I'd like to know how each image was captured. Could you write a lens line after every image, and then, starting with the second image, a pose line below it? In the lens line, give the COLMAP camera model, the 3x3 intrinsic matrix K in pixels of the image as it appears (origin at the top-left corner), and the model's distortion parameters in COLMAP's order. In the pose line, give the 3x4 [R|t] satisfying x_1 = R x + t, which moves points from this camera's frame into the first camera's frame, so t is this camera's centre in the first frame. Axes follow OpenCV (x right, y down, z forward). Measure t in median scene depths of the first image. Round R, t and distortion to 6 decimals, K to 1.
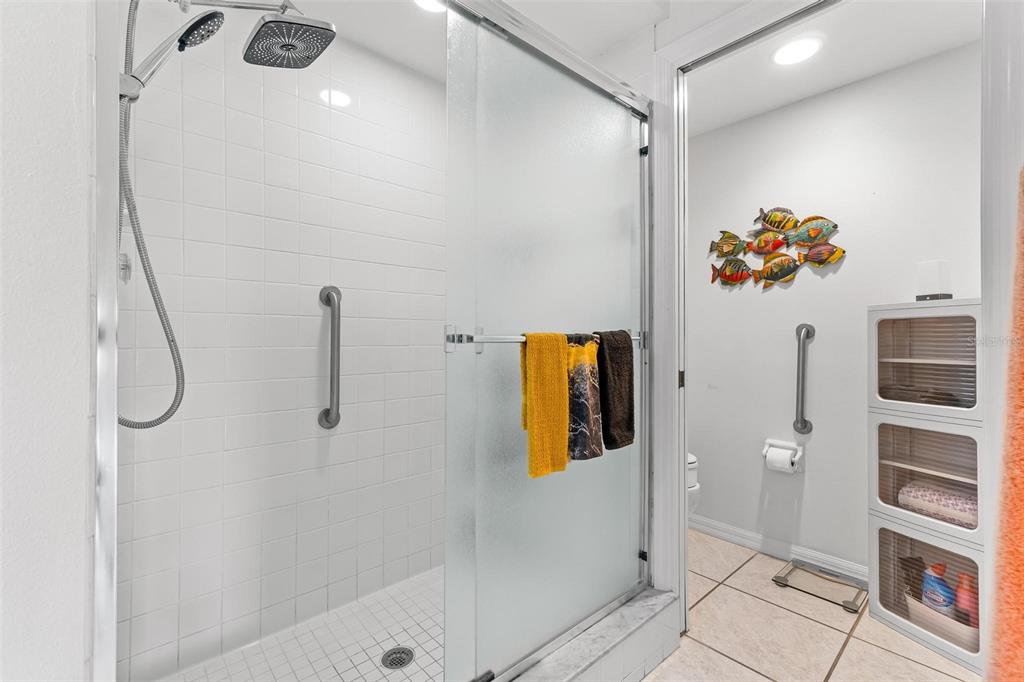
lens RADIAL K [[450.6, 0, 508.8], [0, 450.6, 344.9], [0, 0, 1]] dist [0.001579, -0.000341]
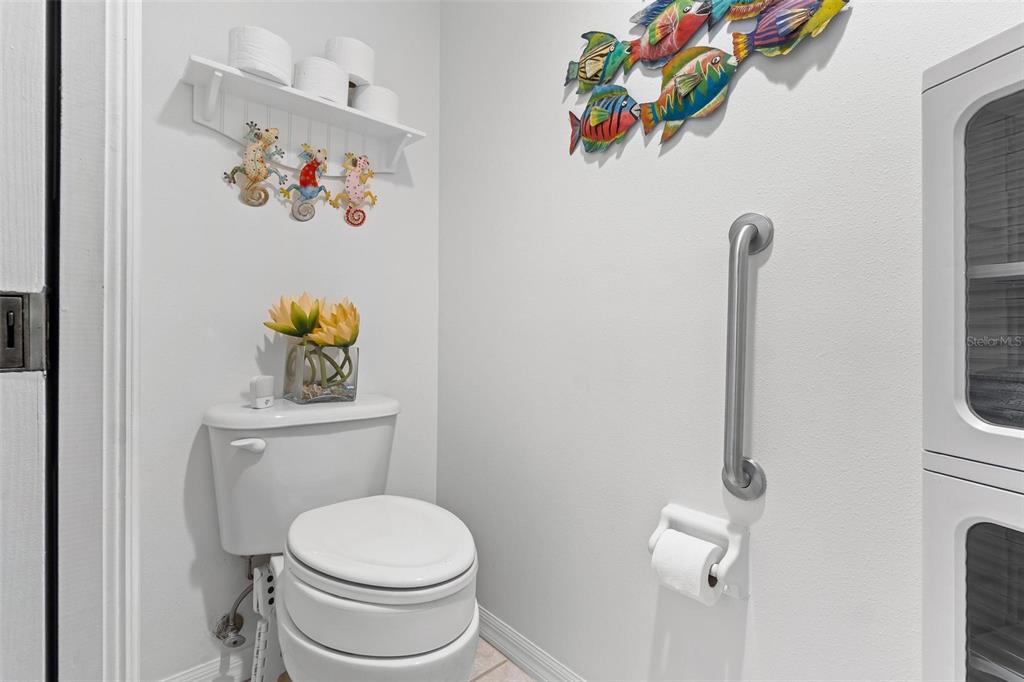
lens RADIAL K [[480.1, 0, 514.8], [0, 480.1, 336.4], [0, 0, 1]] dist [-0.006108, -0.000711]
pose [[0.999993, 0.000936, 0.003504, 0.436121], [-0.000941, 0.999999, 0.001386, 0.054888], [-0.003502, -0.001389, 0.999993, 0.566313]]
